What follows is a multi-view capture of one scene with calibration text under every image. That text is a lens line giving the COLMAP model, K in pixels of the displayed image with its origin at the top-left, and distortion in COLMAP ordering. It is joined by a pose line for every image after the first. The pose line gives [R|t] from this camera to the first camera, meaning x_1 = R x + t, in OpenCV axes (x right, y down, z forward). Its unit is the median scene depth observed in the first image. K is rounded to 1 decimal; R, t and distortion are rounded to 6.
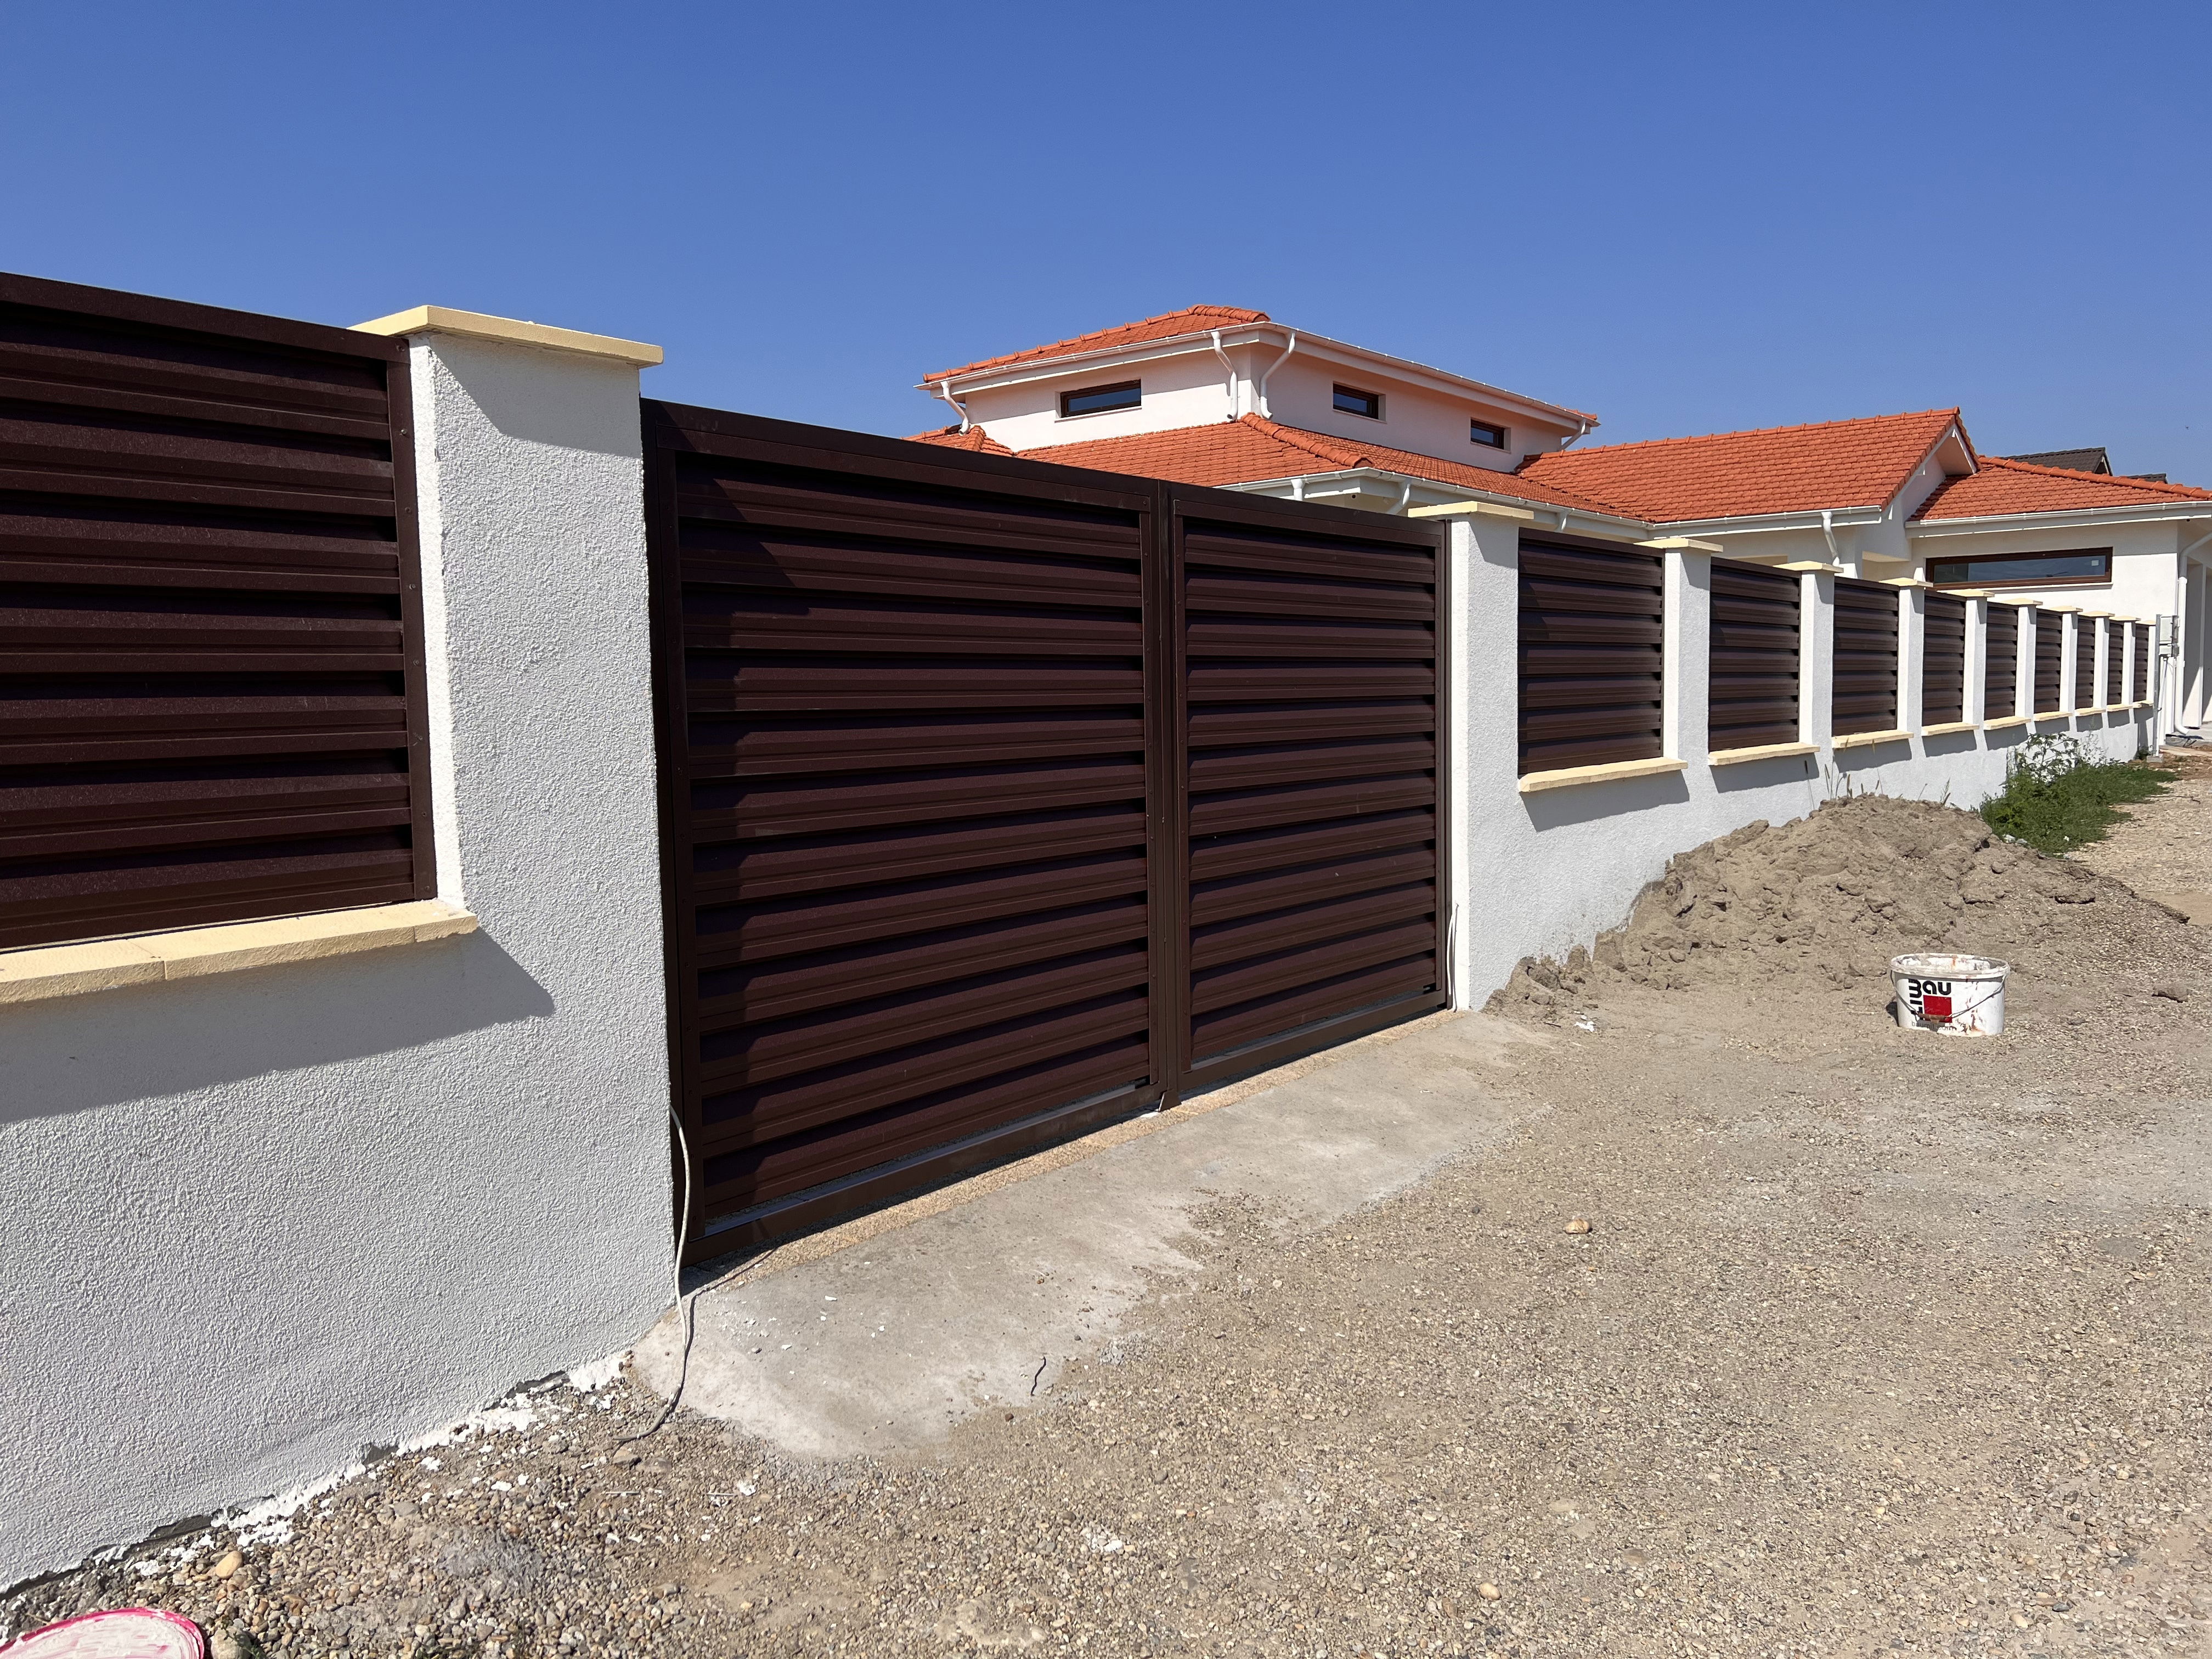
lens RADIAL K [[1602.3, 0, 1075.3], [0, 1602.3, 826.4], [0, 0, 1]] dist [0.047327, -0.048765]
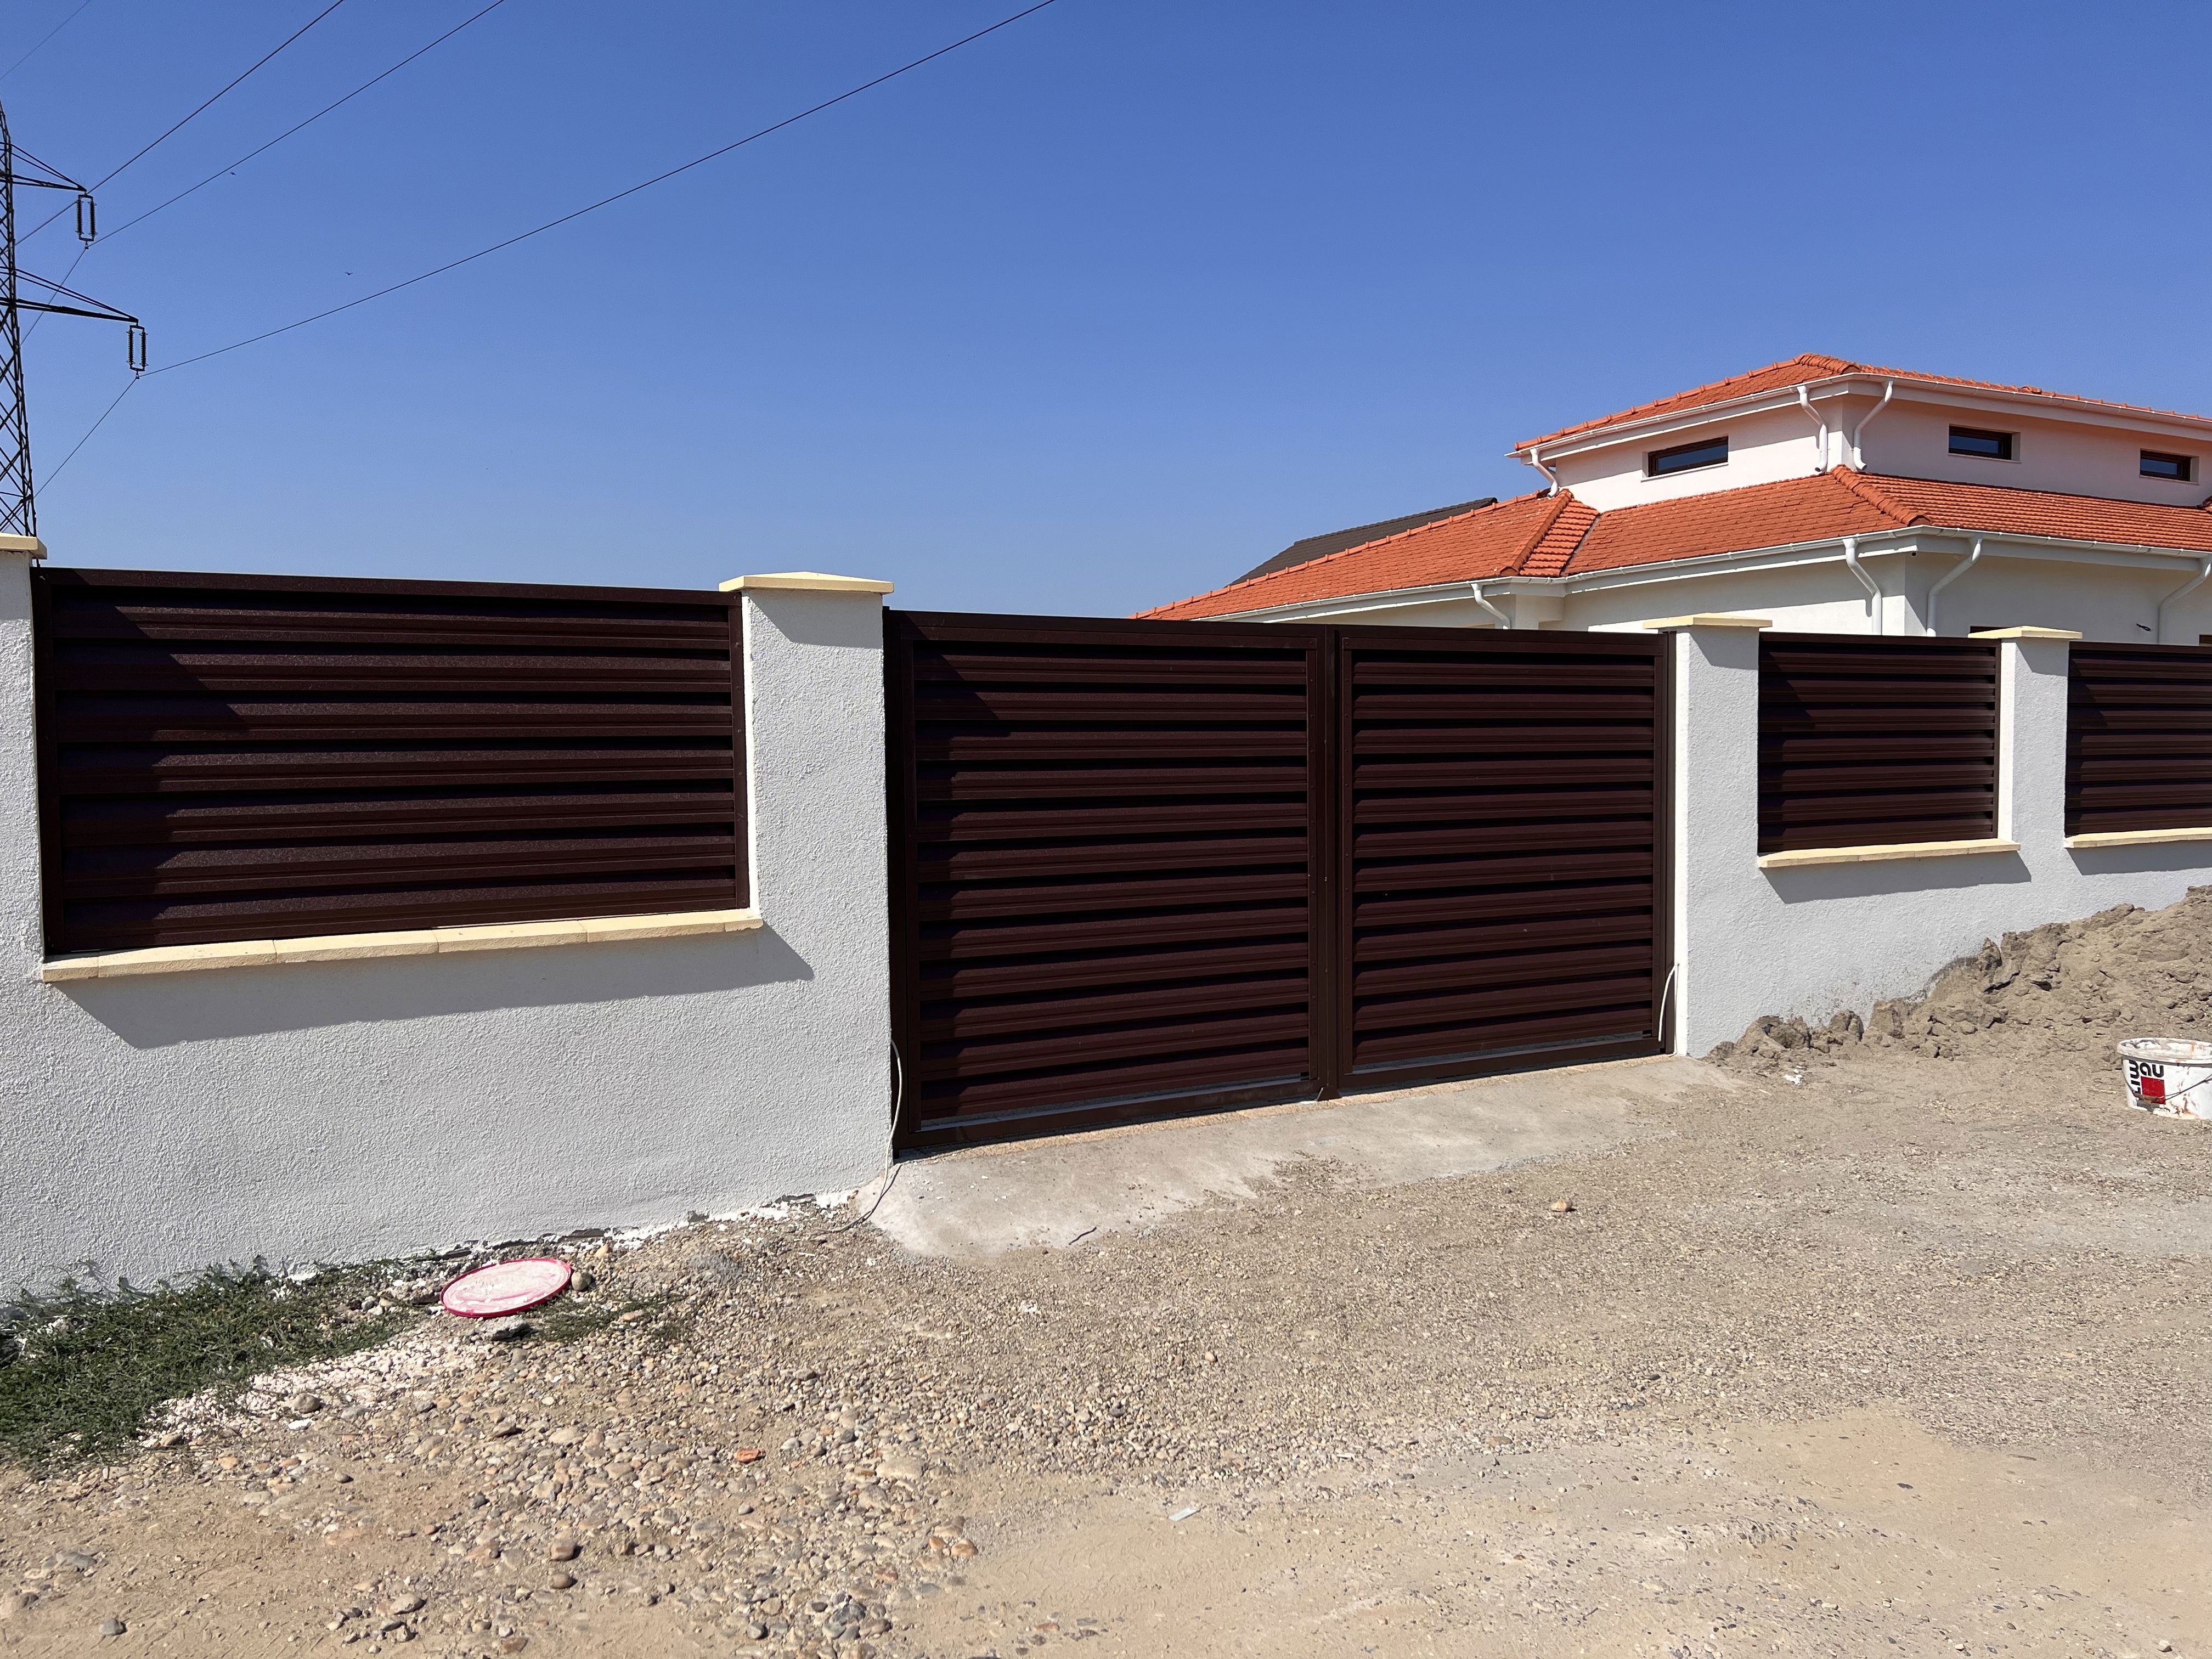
lens RADIAL K [[1551.8, 0, 1106.0], [0, 1551.8, 829.5], [0, 0, 1]] dist [0.063855, -0.076830]
pose [[0.928292, 0.028458, -0.370763, 0.524672], [-0.038033, 0.999105, -0.018537, -0.021017], [0.369903, 0.031309, 0.928543, -0.380213]]
